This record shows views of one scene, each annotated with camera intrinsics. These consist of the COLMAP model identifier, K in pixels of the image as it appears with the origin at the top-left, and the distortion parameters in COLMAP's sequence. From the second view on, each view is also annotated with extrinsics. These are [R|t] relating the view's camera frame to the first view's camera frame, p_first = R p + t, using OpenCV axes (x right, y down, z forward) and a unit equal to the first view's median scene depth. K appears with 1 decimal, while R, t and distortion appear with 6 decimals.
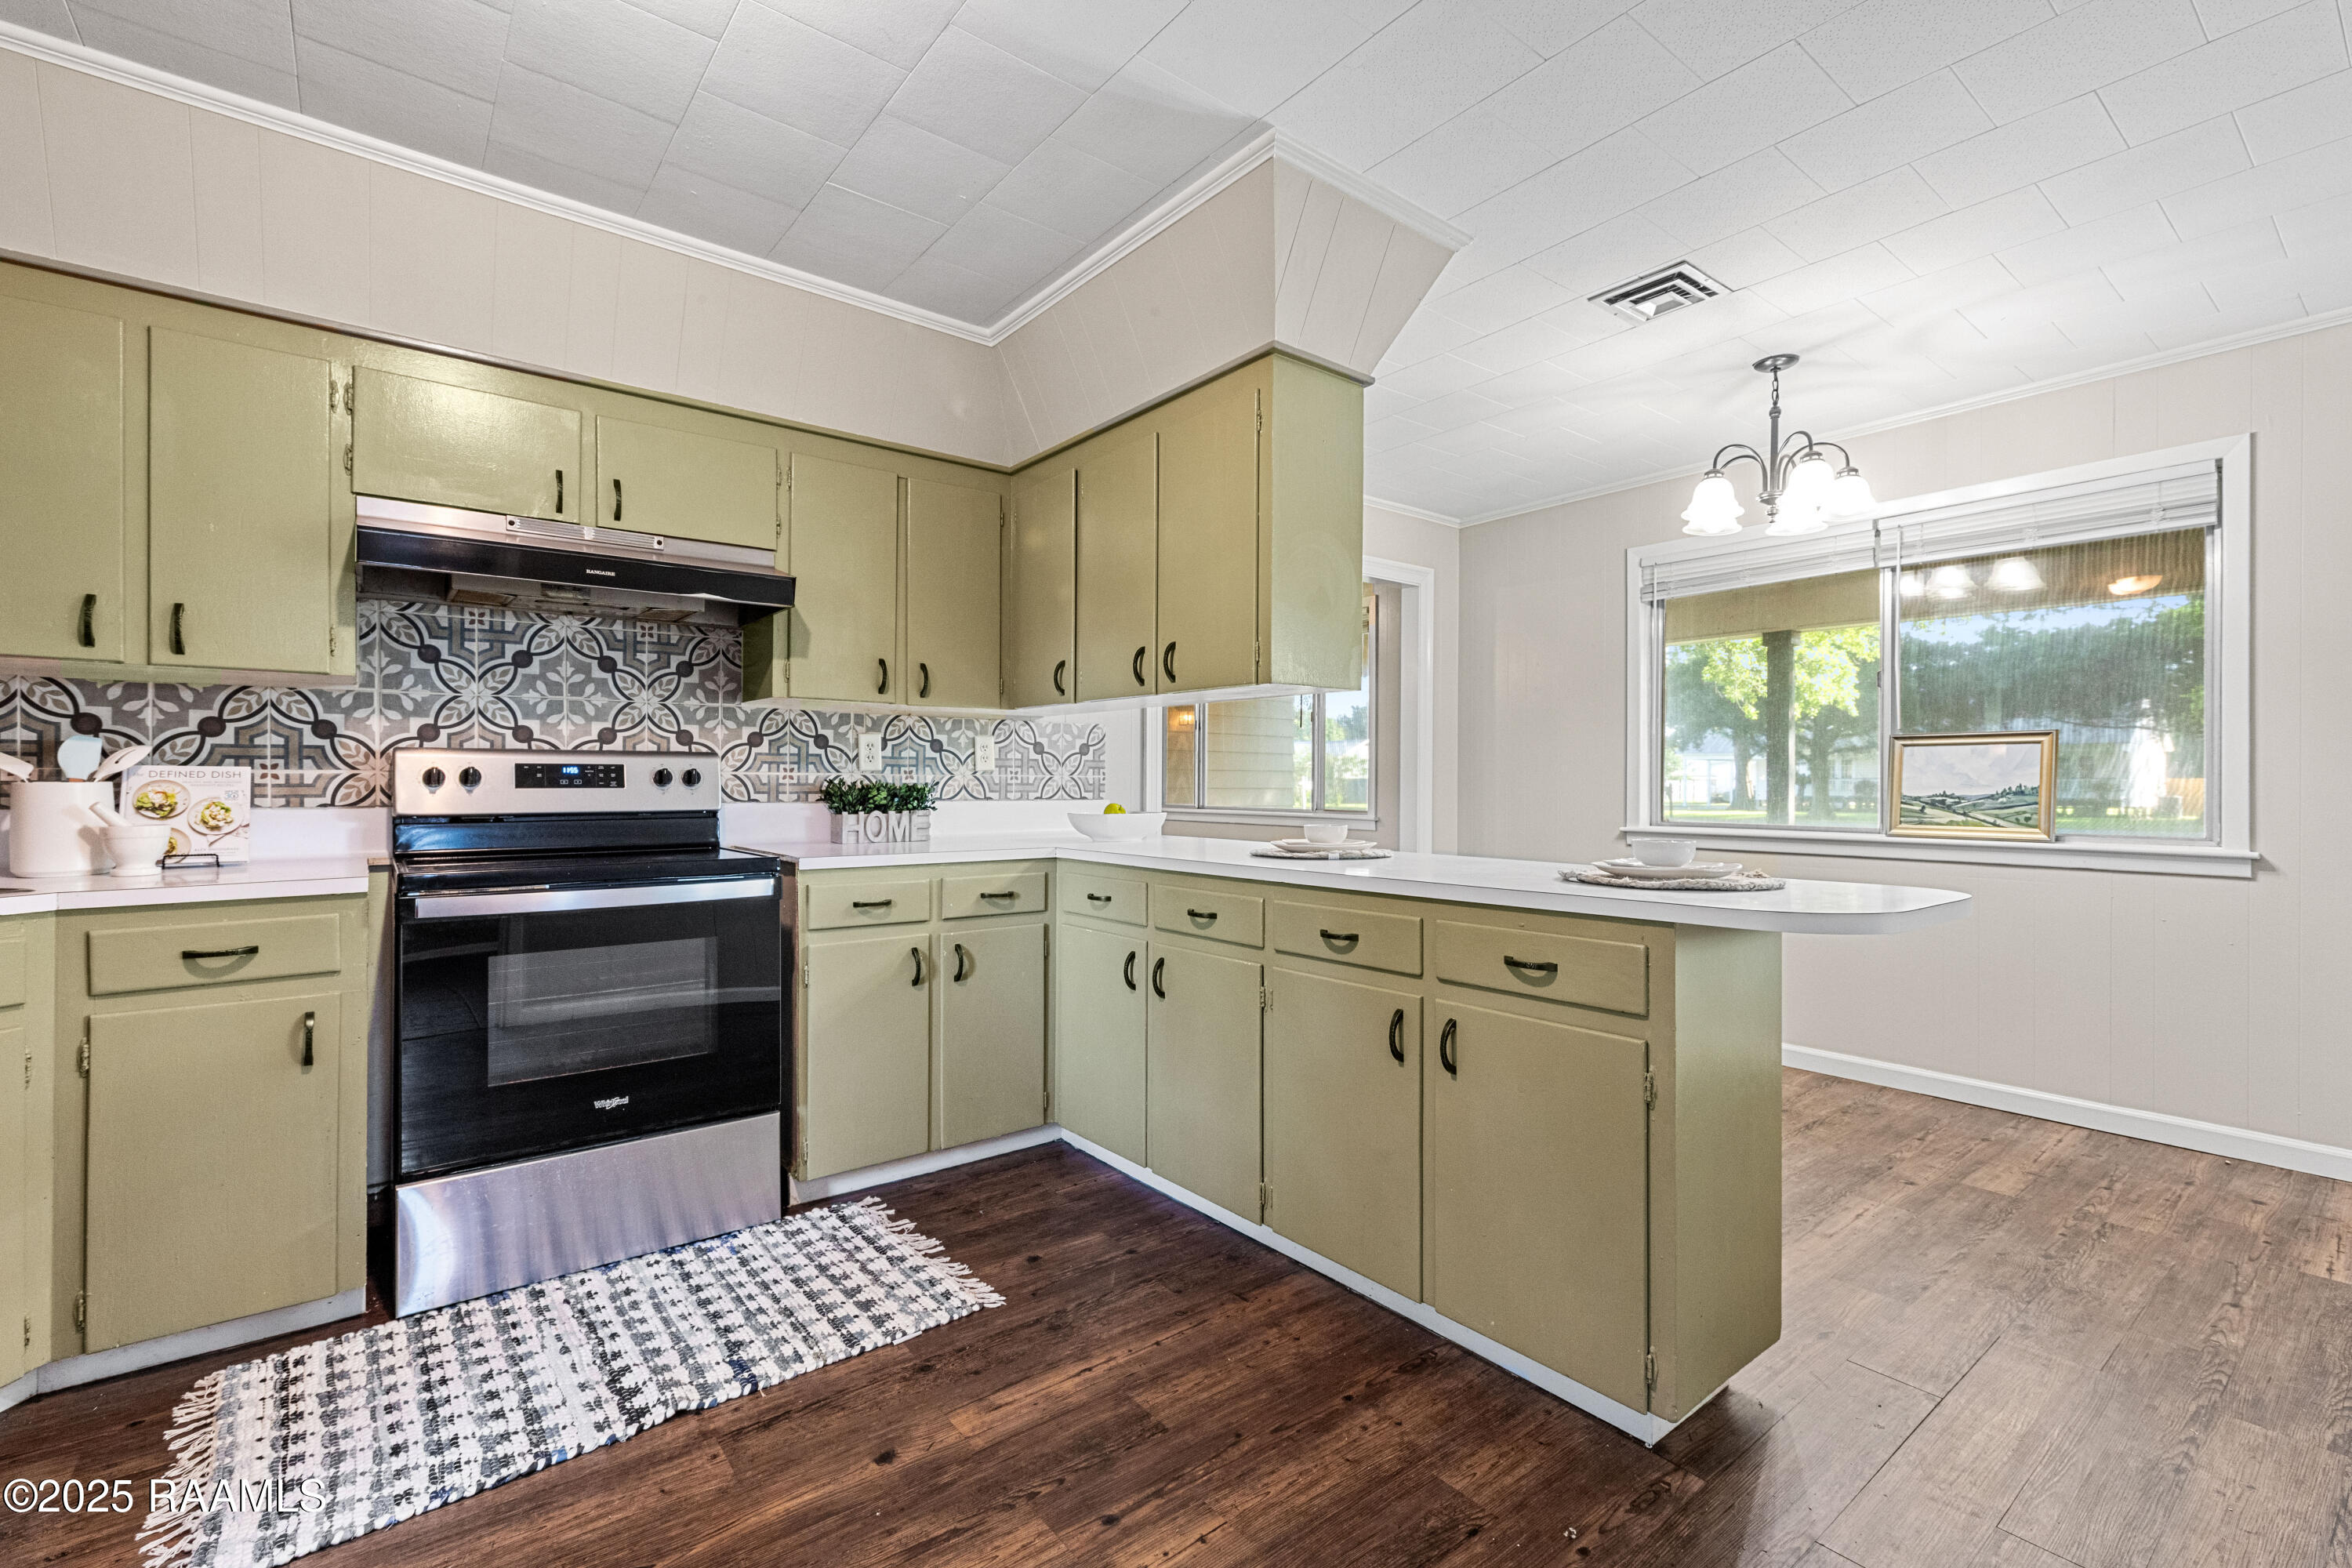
lens RADIAL K [[1027.2, 0, 1142.9], [0, 1027.2, 780.7], [0, 0, 1]] dist [0.007543, -0.002648]
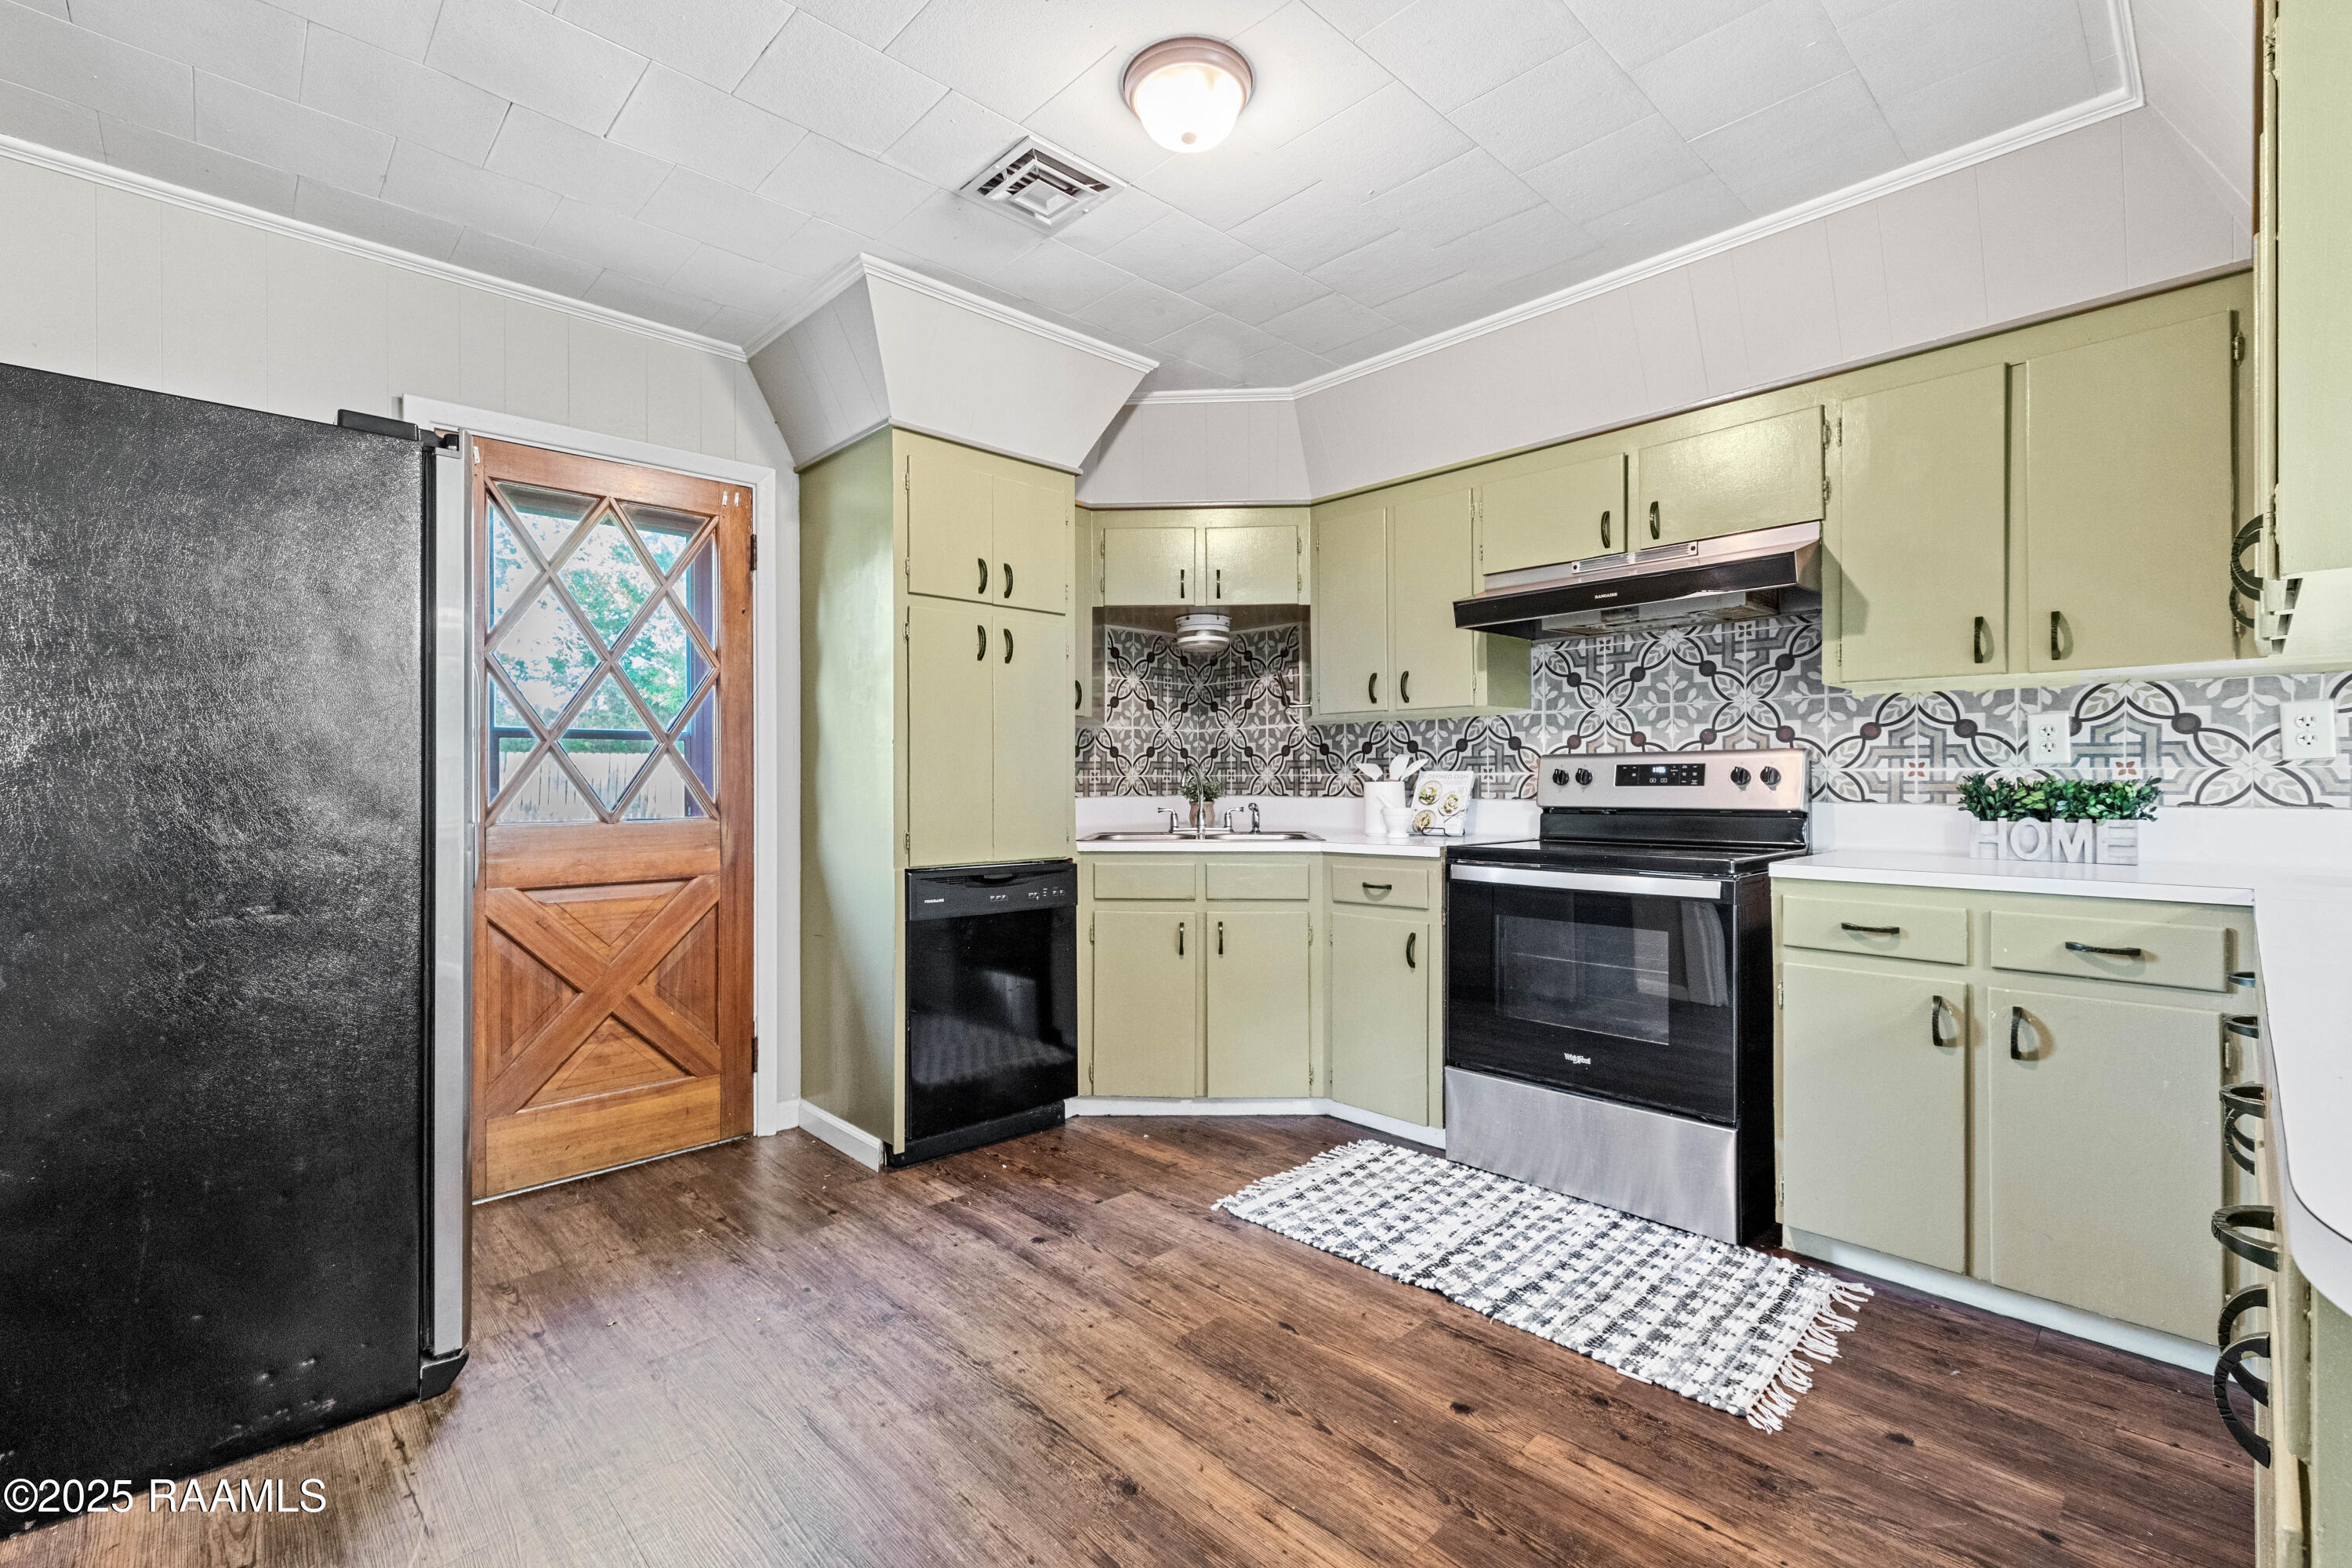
lens RADIAL K [[1027.2, 0, 1182.9], [0, 1027.2, 778.7], [0, 0, 1]] dist [0.007543, -0.002648]
pose [[0.109292, -0.004408, -0.994000, 0.502655], [0.005430, 0.999978, -0.003838, 0.000789], [0.993995, -0.004978, 0.109313, 0.378106]]
